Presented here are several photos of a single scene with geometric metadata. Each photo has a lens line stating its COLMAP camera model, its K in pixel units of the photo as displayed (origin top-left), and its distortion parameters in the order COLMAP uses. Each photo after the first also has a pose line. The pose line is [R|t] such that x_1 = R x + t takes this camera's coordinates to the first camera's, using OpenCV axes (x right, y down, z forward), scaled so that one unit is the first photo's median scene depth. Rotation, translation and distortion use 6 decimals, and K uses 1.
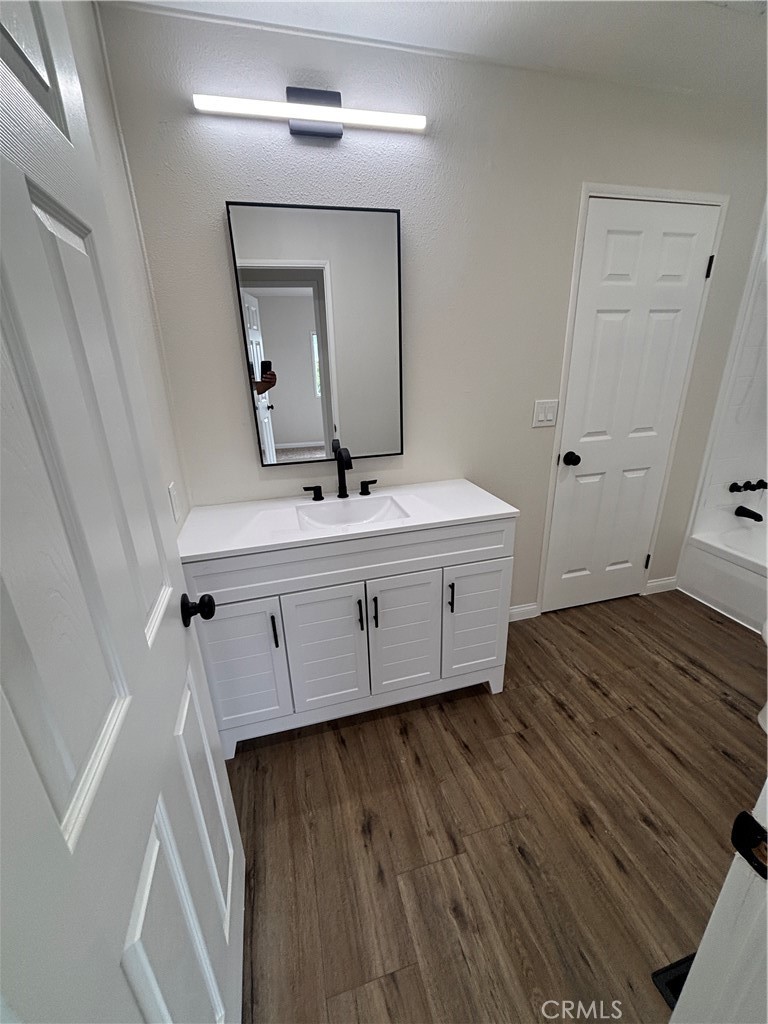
lens RADIAL K [[413.8, 0, 387.8], [0, 413.8, 509.2], [0, 0, 1]] dist [-0.000995, -0.000073]
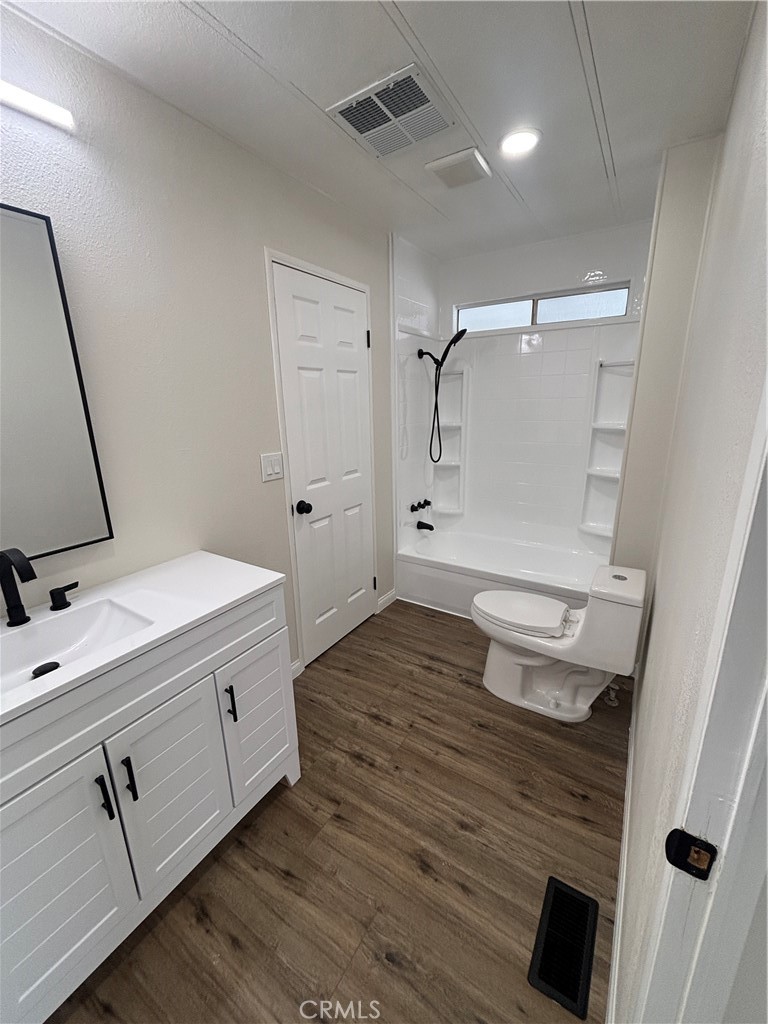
lens RADIAL K [[410.5, 0, 385.0], [0, 410.5, 510.0], [0, 0, 1]] dist [-0.000748, 0.000857]
pose [[0.744004, -0.157759, 0.649284, -0.069326], [0.221963, 0.974899, -0.017468, -0.060994], [-0.630230, 0.157113, 0.760345, 0.127814]]
